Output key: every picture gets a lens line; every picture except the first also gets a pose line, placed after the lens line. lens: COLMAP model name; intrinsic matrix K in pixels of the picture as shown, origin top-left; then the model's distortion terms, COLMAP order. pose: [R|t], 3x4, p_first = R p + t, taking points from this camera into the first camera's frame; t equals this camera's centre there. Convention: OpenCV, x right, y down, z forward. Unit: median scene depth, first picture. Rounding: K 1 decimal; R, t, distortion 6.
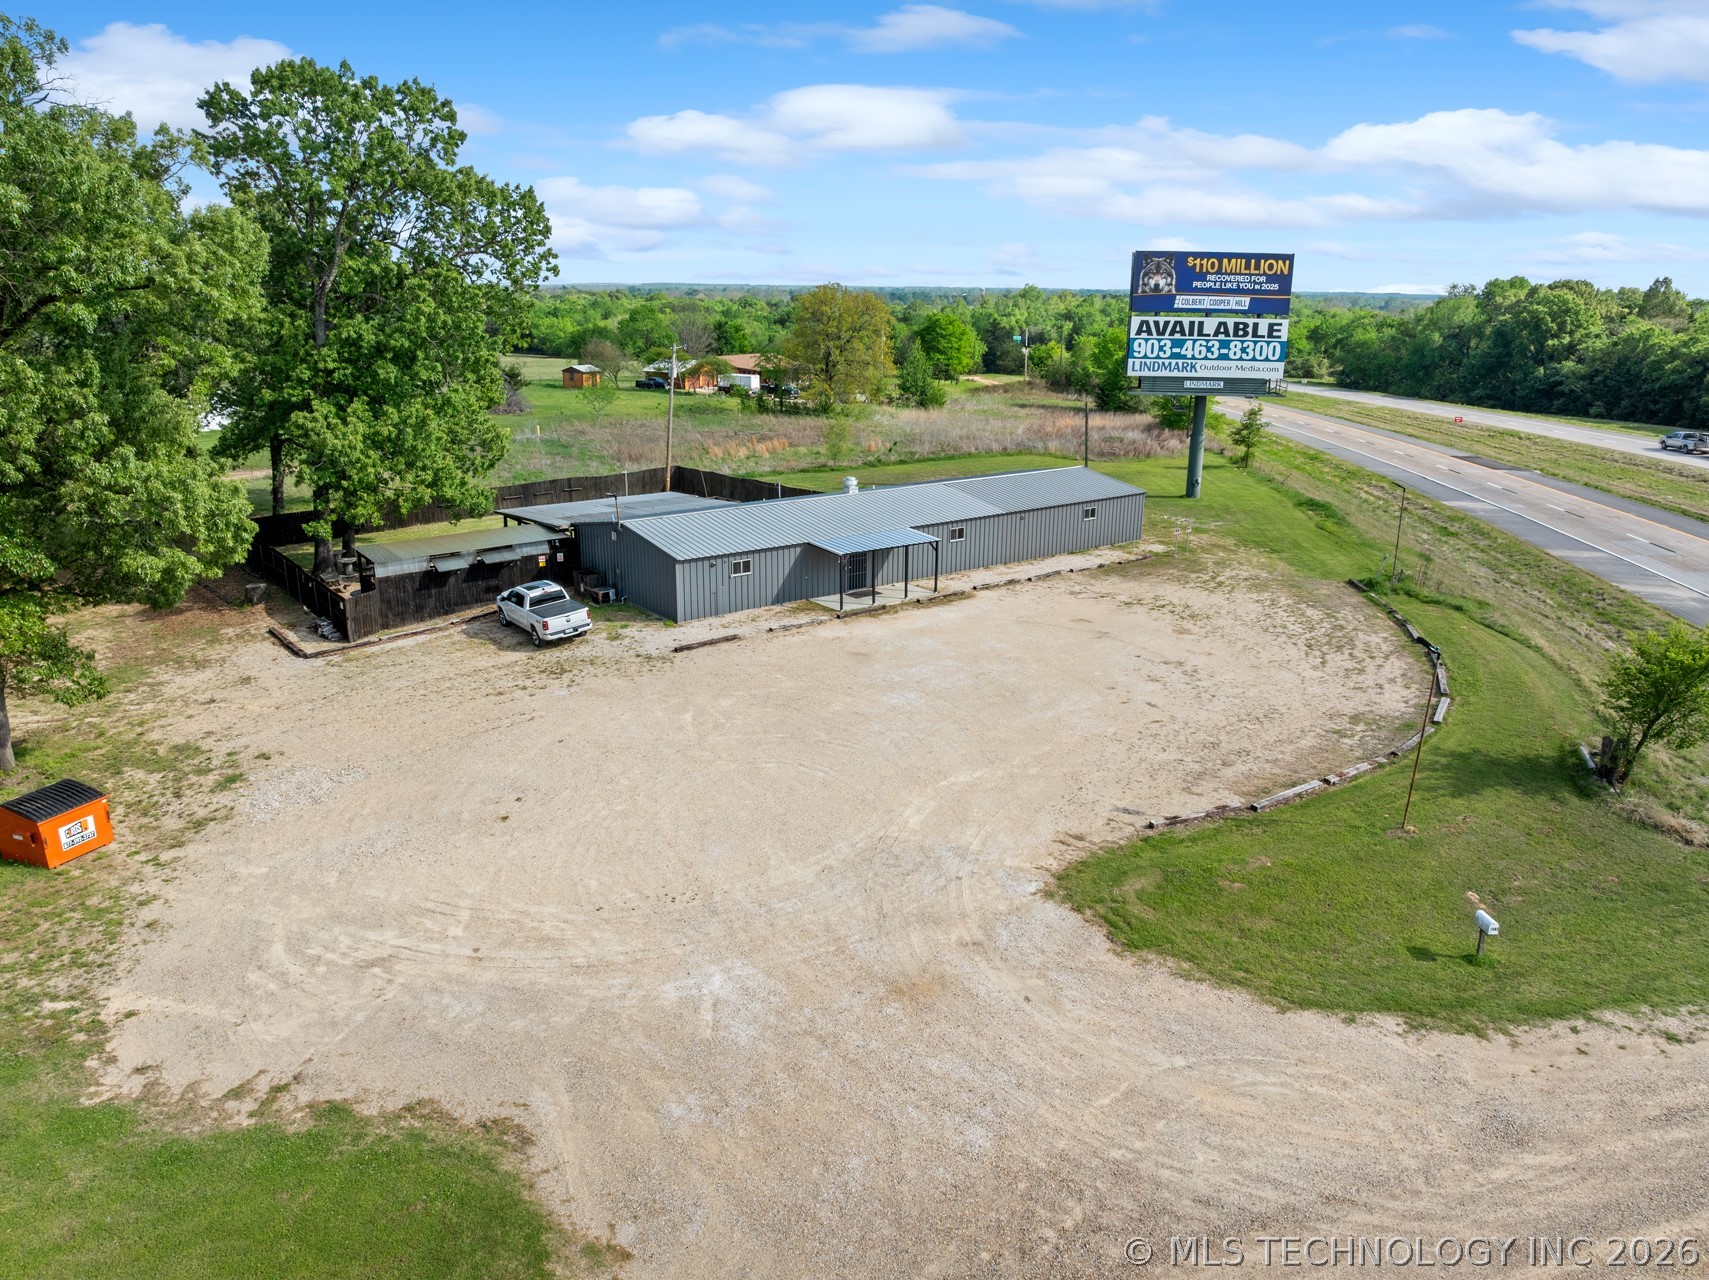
lens RADIAL K [[1207.9, 0, 853.7], [0, 1207.9, 649.6], [0, 0, 1]] dist [-0.053344, 0.022071]
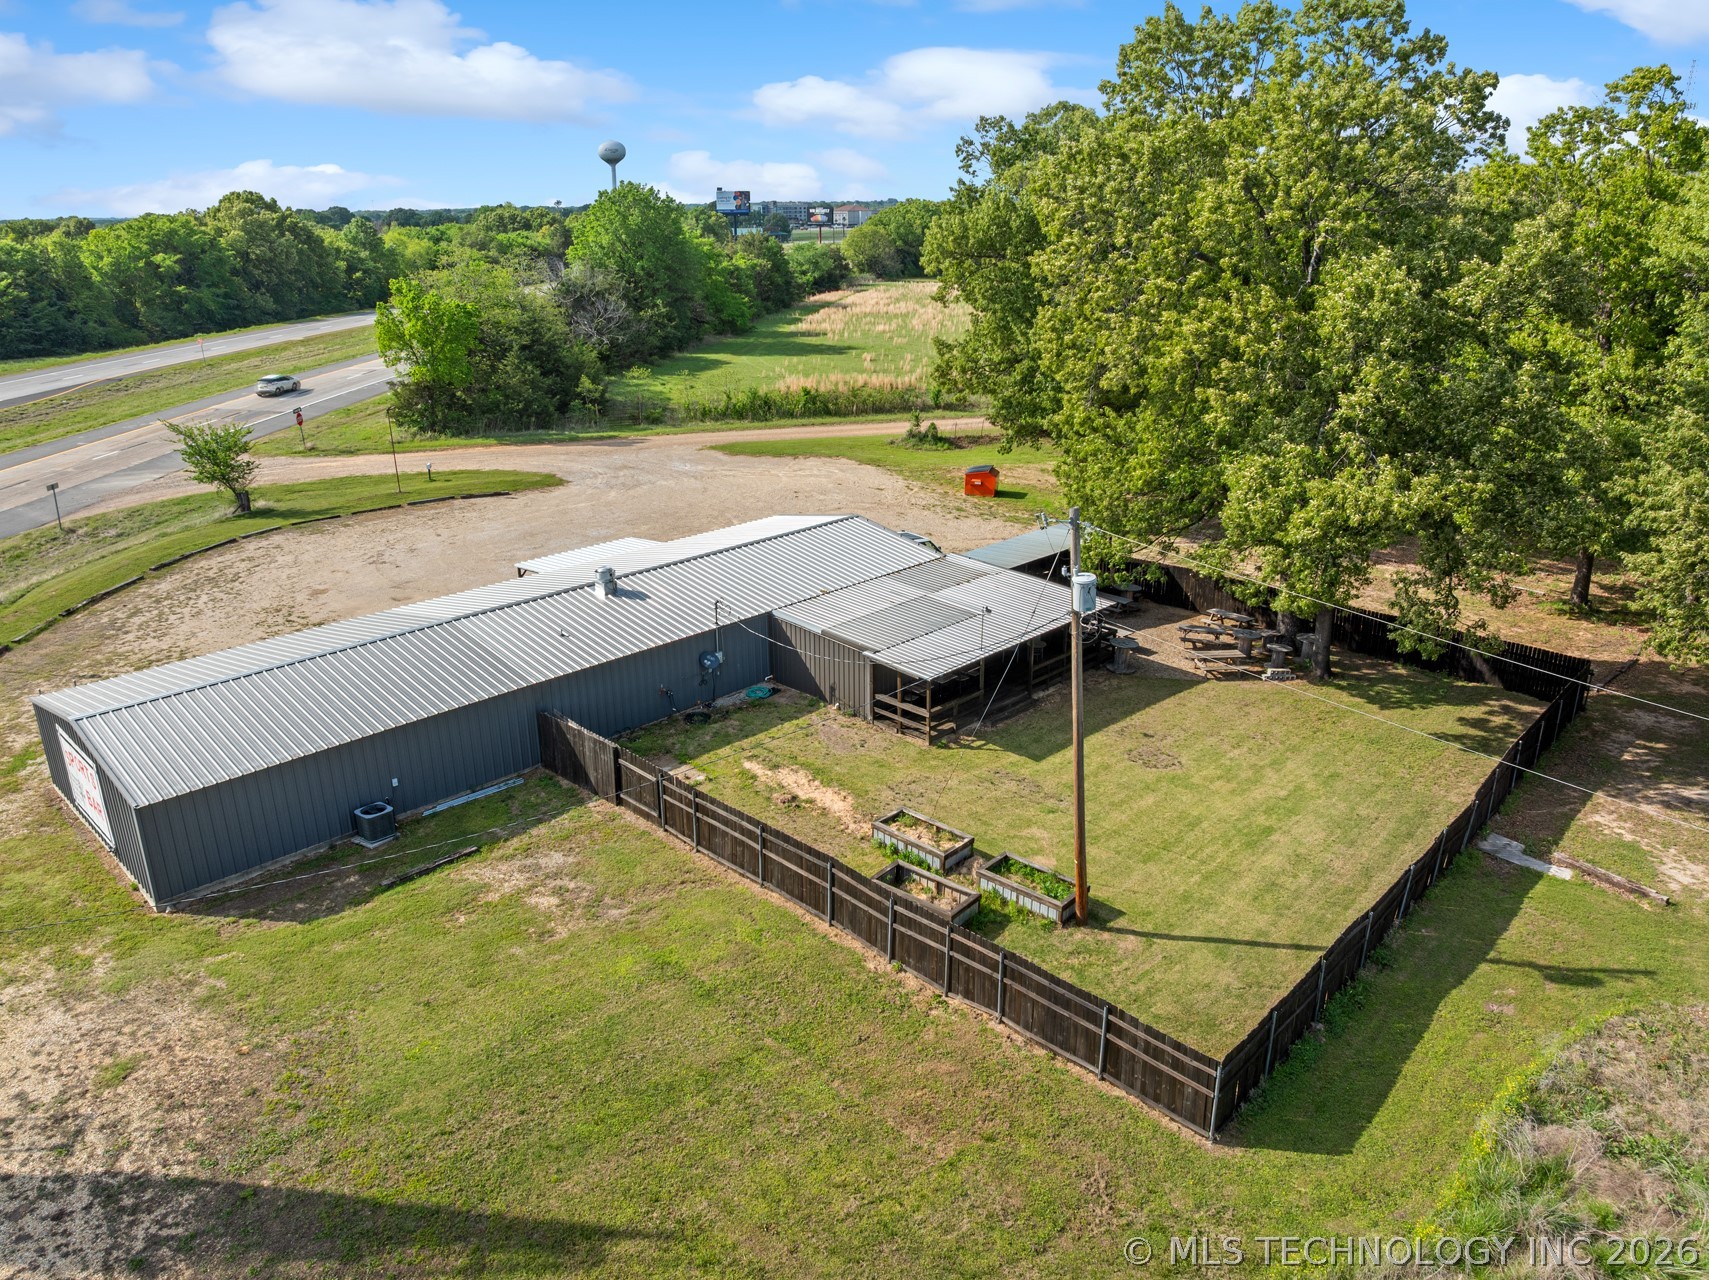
lens RADIAL K [[1207.9, 0, 847.4], [0, 1207.9, 636.5], [0, 0, 1]] dist [-0.053344, 0.022071]
pose [[-0.991775, 0.039810, -0.121649, -0.064521], [-0.040031, 0.806252, 0.590216, -0.609160], [0.121576, 0.590231, -0.798027, 1.848193]]
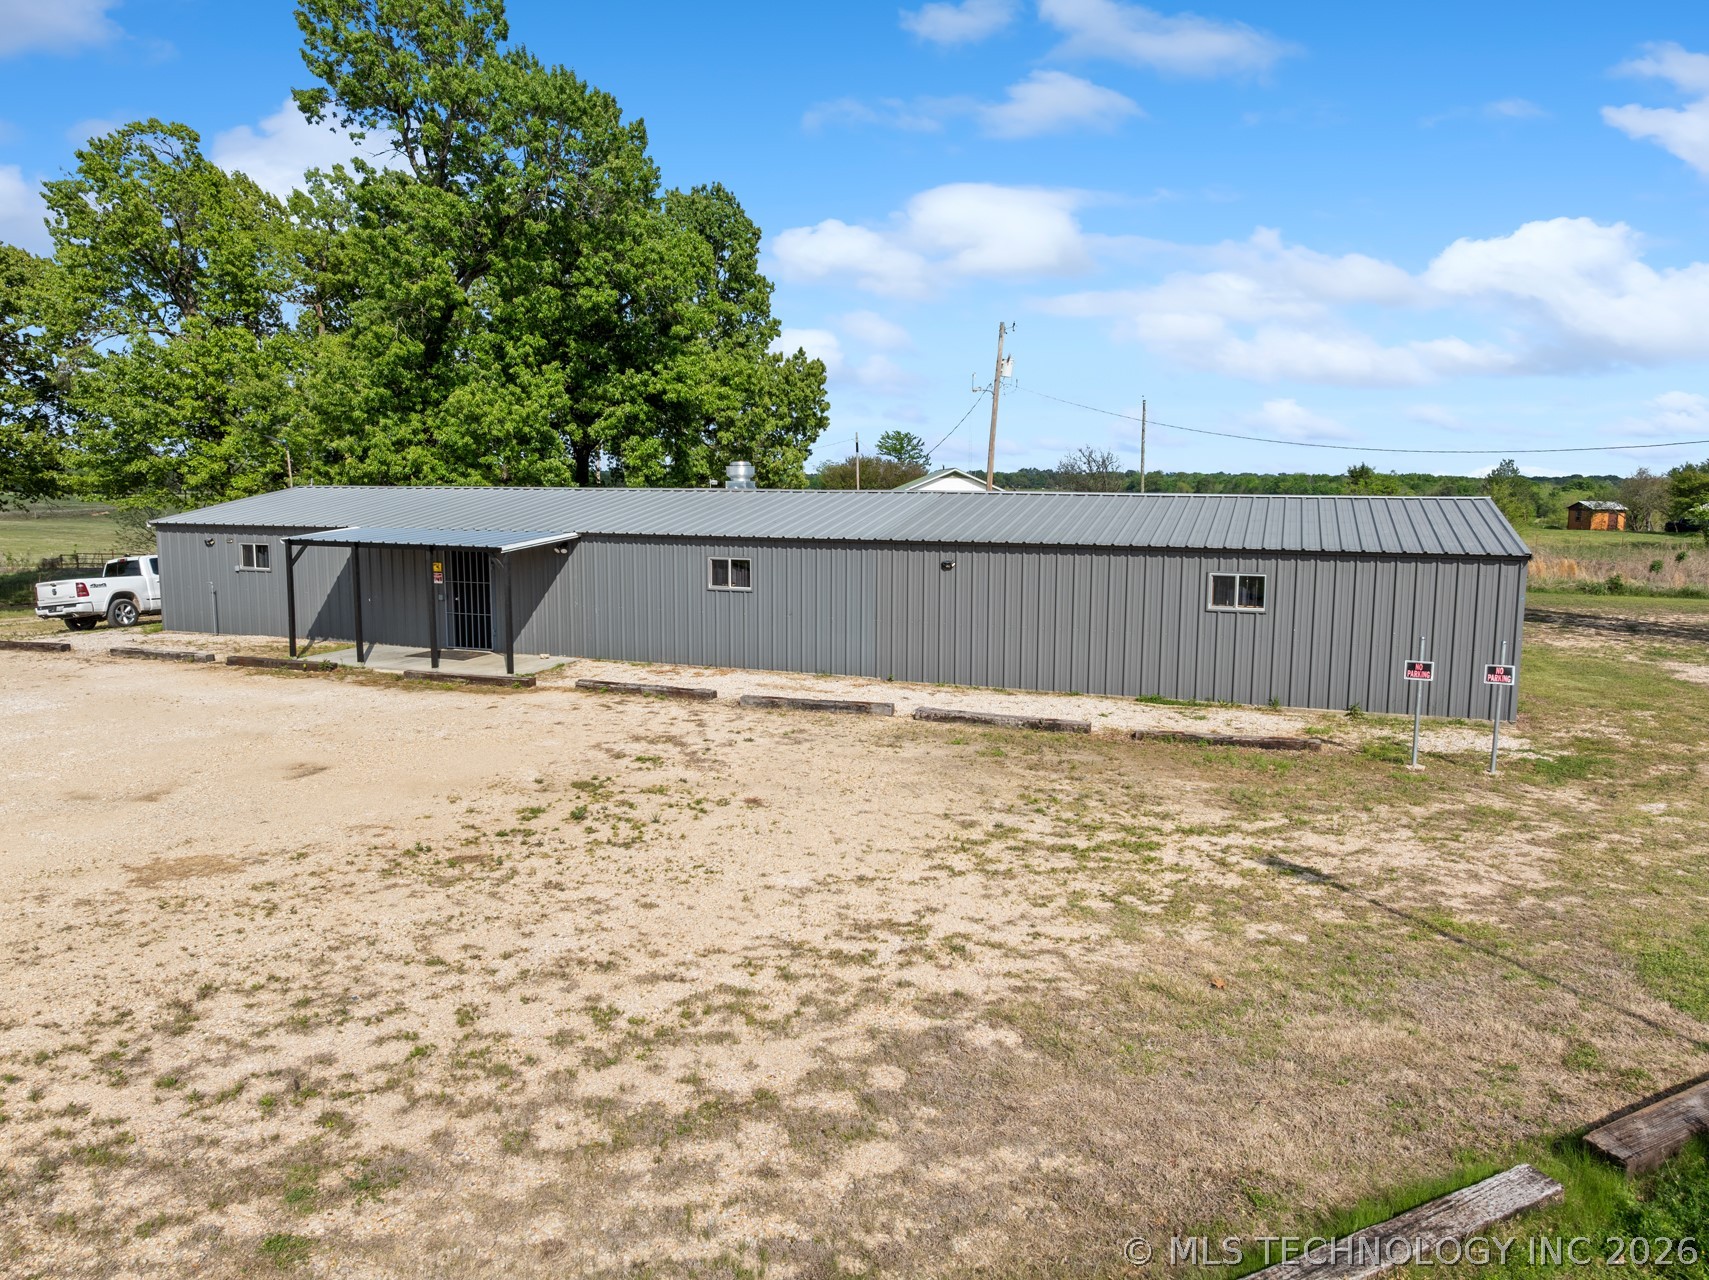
lens RADIAL K [[1207.9, 0, 856.4], [0, 1207.9, 636.5], [0, 0, 1]] dist [-0.053344, 0.022071]
pose [[0.523030, 0.104486, -0.845886, 0.513013], [-0.246044, 0.968714, -0.032476, -0.081358], [0.816028, 0.225111, 0.532375, 0.923812]]
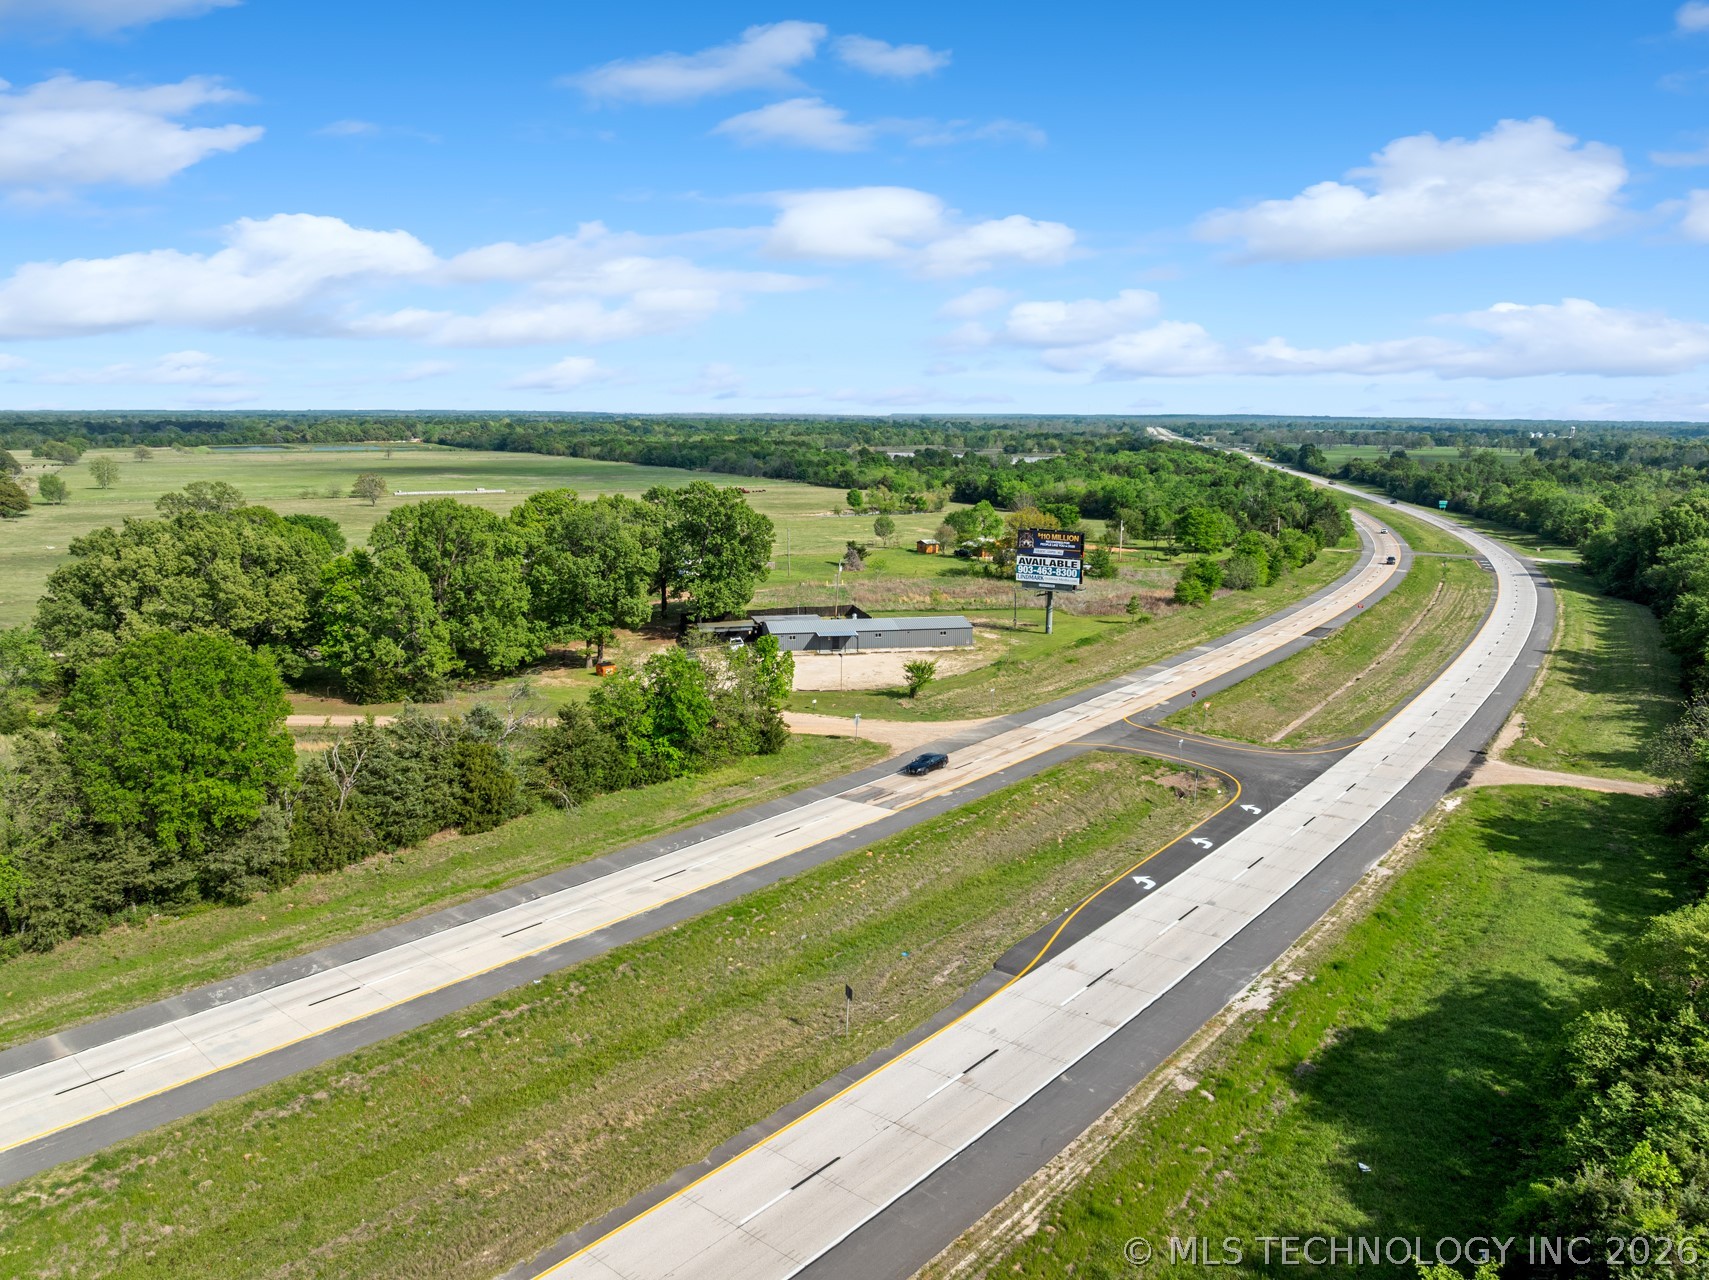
lens RADIAL K [[1207.9, 0, 855.0], [0, 1207.9, 652.1], [0, 0, 1]] dist [-0.053344, 0.022071]
pose [[0.893966, 0.082789, -0.440422, 1.510747], [-0.126759, 0.989367, -0.071316, 0.184093], [0.429834, 0.119582, 0.894954, -1.879712]]
